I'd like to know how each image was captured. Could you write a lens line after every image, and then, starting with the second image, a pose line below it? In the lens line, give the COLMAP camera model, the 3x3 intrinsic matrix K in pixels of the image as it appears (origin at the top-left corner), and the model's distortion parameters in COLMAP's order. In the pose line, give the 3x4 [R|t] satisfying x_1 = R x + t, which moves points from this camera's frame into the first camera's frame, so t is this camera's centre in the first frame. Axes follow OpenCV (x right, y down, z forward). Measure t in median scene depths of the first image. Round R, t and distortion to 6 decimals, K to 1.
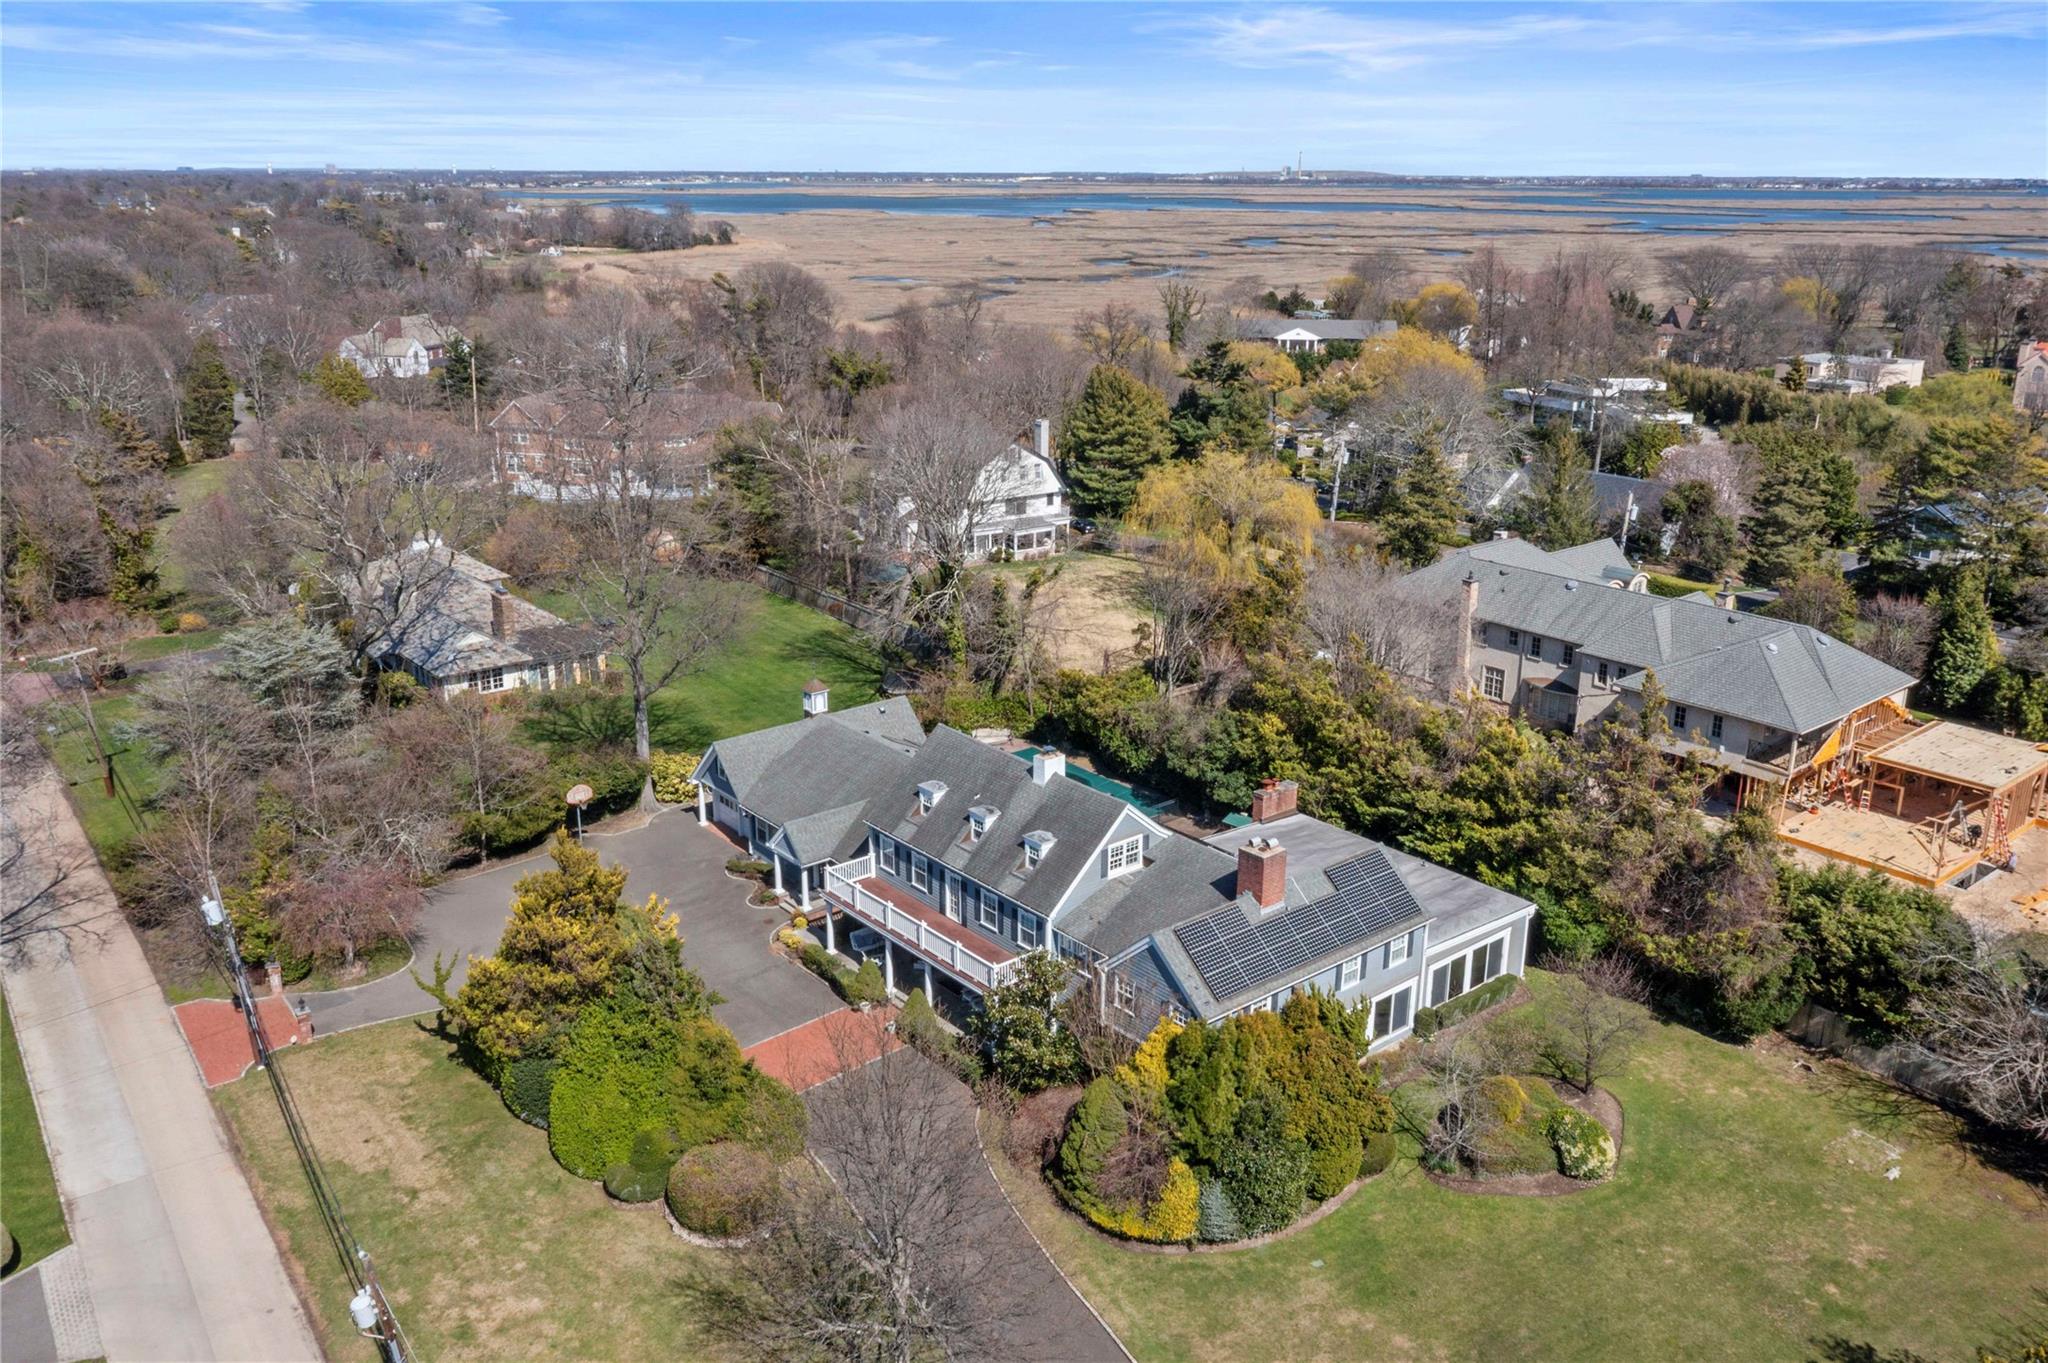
lens RADIAL K [[1641.2, 0, 1028.9], [0, 1641.2, 636.5], [0, 0, 1]] dist [-0.051295, 0.051254]
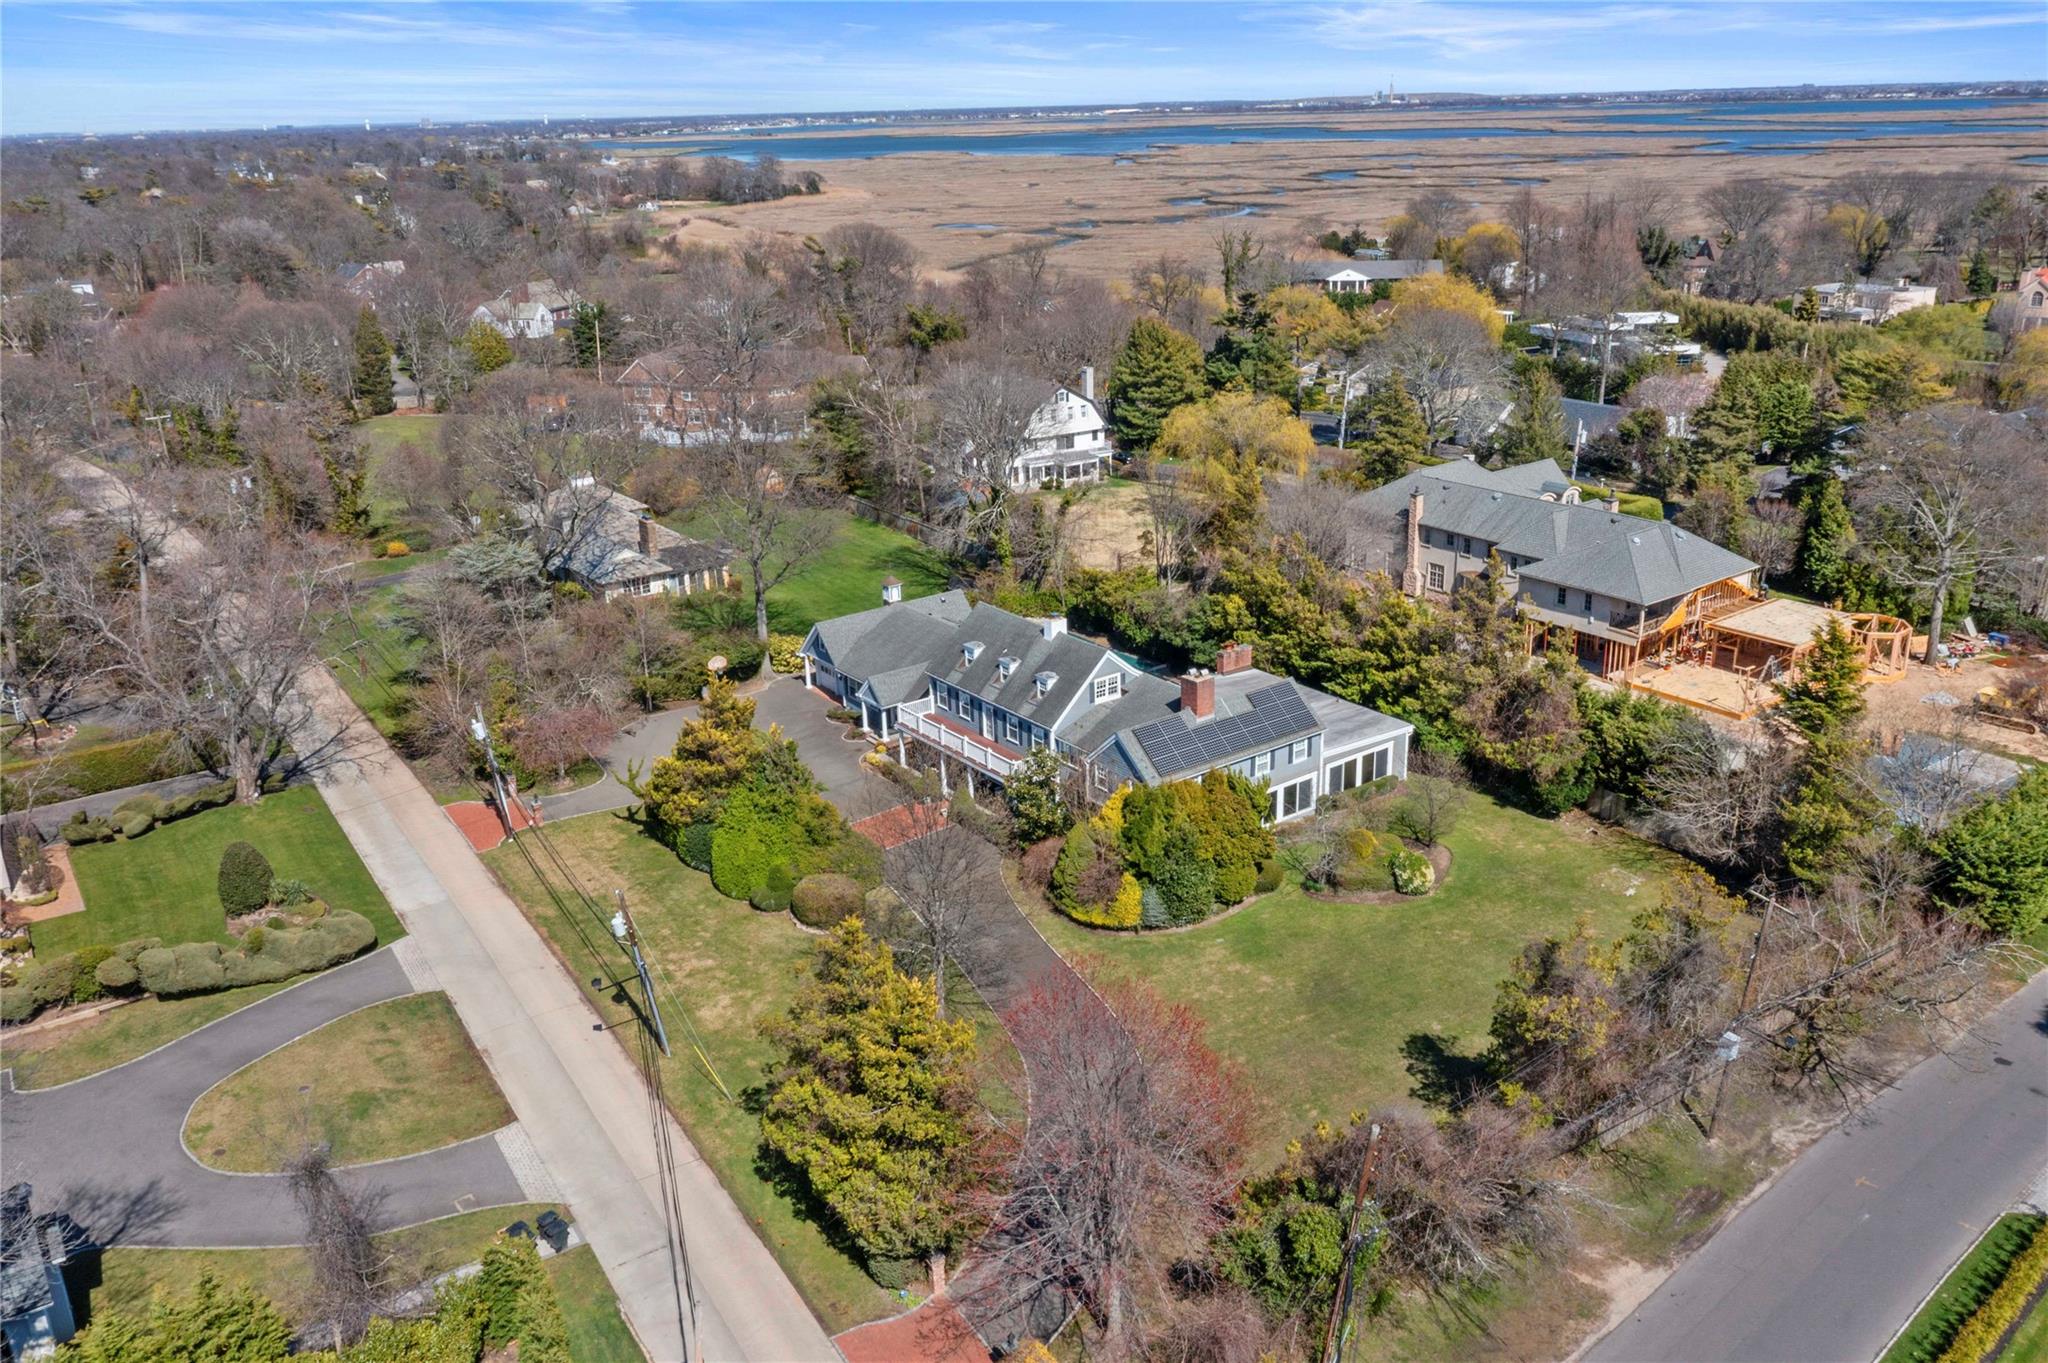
lens RADIAL K [[1641.2, 0, 1028.9], [0, 1641.2, 636.5], [0, 0, 1]] dist [-0.051295, 0.051254]
pose [[0.998236, -0.013425, -0.057829, 0.055011], [0.015617, 0.999170, 0.037619, 0.026439], [0.057276, -0.038455, 0.997618, -0.306778]]
